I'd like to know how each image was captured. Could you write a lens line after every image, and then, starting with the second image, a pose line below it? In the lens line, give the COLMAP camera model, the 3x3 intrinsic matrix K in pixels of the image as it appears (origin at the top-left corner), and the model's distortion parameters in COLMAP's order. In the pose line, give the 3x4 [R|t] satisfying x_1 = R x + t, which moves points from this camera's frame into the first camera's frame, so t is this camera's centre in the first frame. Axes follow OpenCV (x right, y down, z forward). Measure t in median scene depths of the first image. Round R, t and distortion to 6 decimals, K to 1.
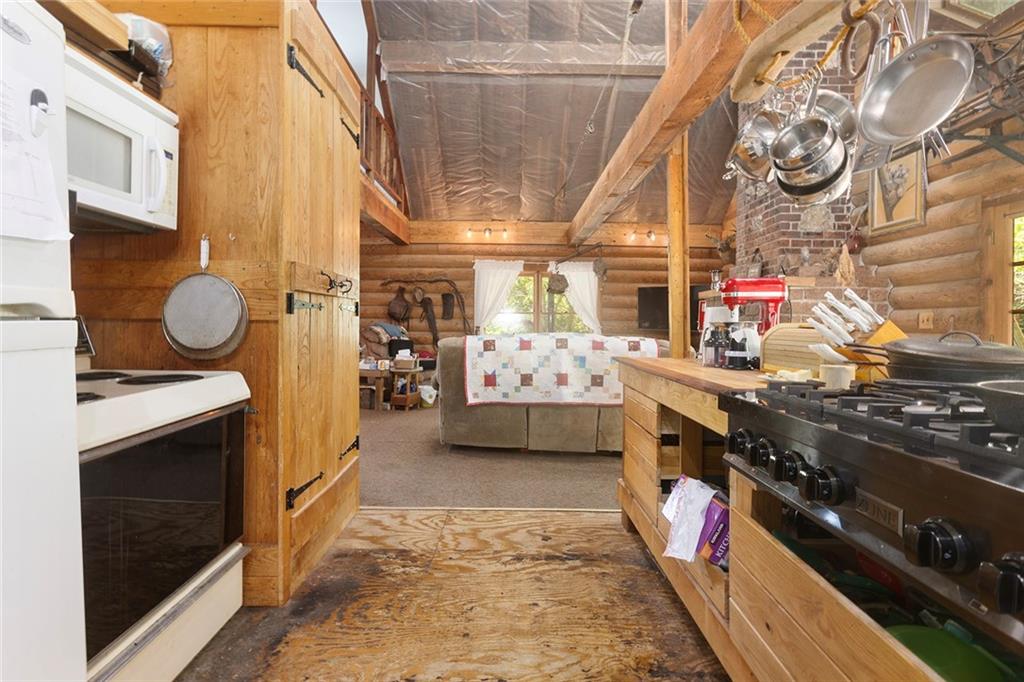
lens RADIAL K [[488.1, 0, 509.6], [0, 488.1, 332.5], [0, 0, 1]] dist [-0.001694, -0.004260]
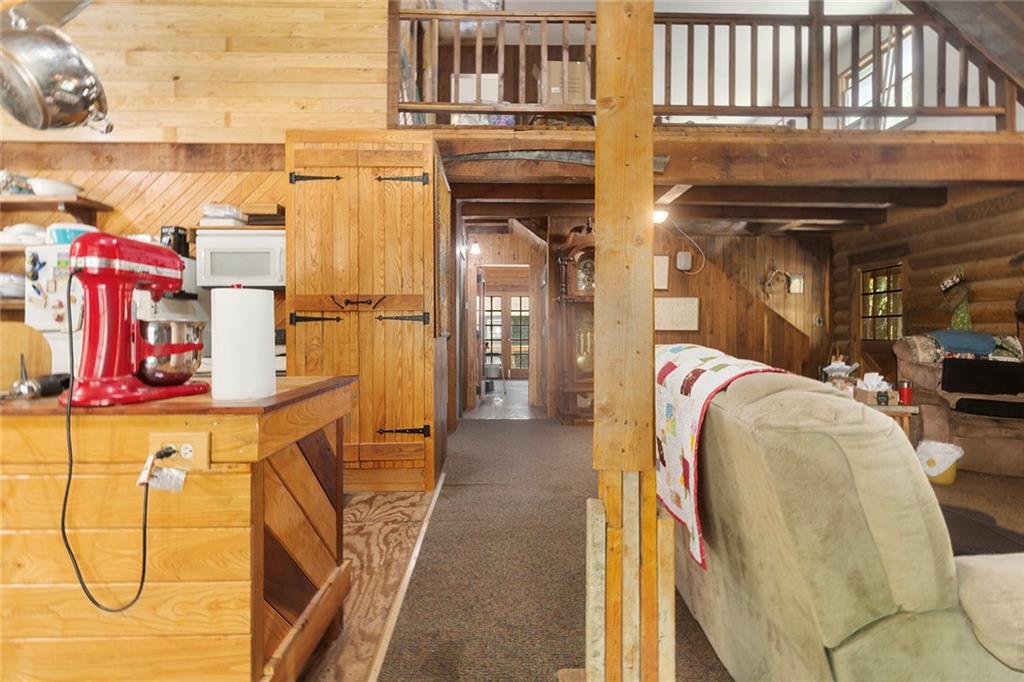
lens RADIAL K [[481.7, 0, 514.3], [0, 481.7, 324.1], [0, 0, 1]] dist [-0.023353, 0.000357]
pose [[0.044491, -0.018094, -0.998846, 0.855433], [-0.014748, 0.999715, -0.018766, -0.013929], [0.998901, 0.015566, 0.044211, 1.144721]]
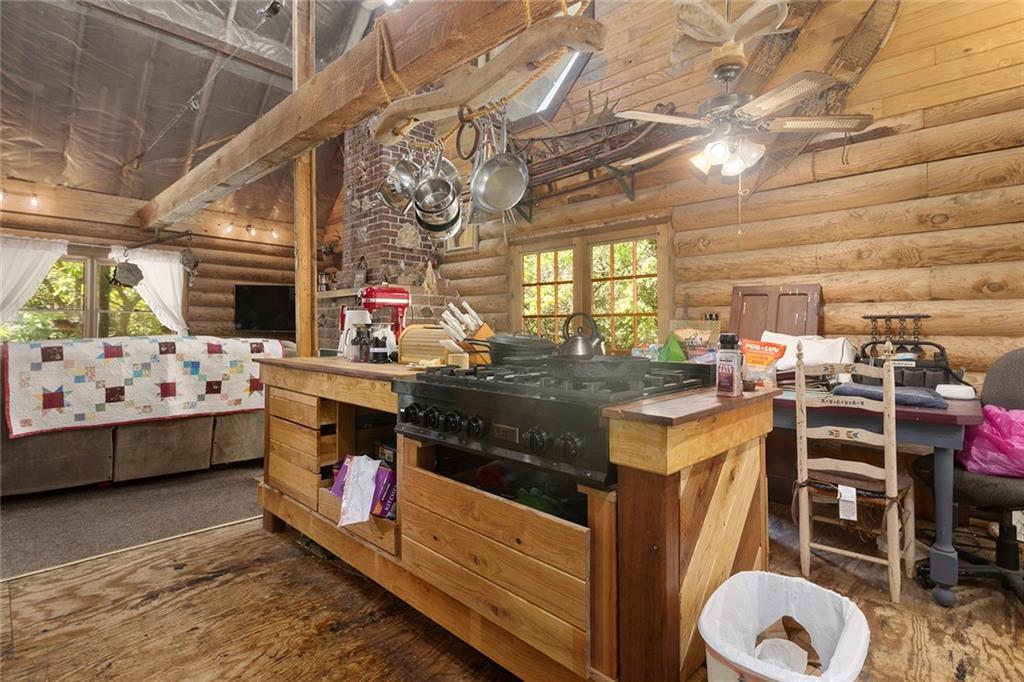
lens RADIAL K [[488.1, 0, 534.0], [0, 488.1, 320.2], [0, 0, 1]] dist [-0.001694, -0.004260]
pose [[0.667370, 0.005315, 0.744707, -0.139881], [0.013492, 0.999724, -0.019227, -0.001222], [-0.744604, 0.022879, 0.667114, -0.074020]]
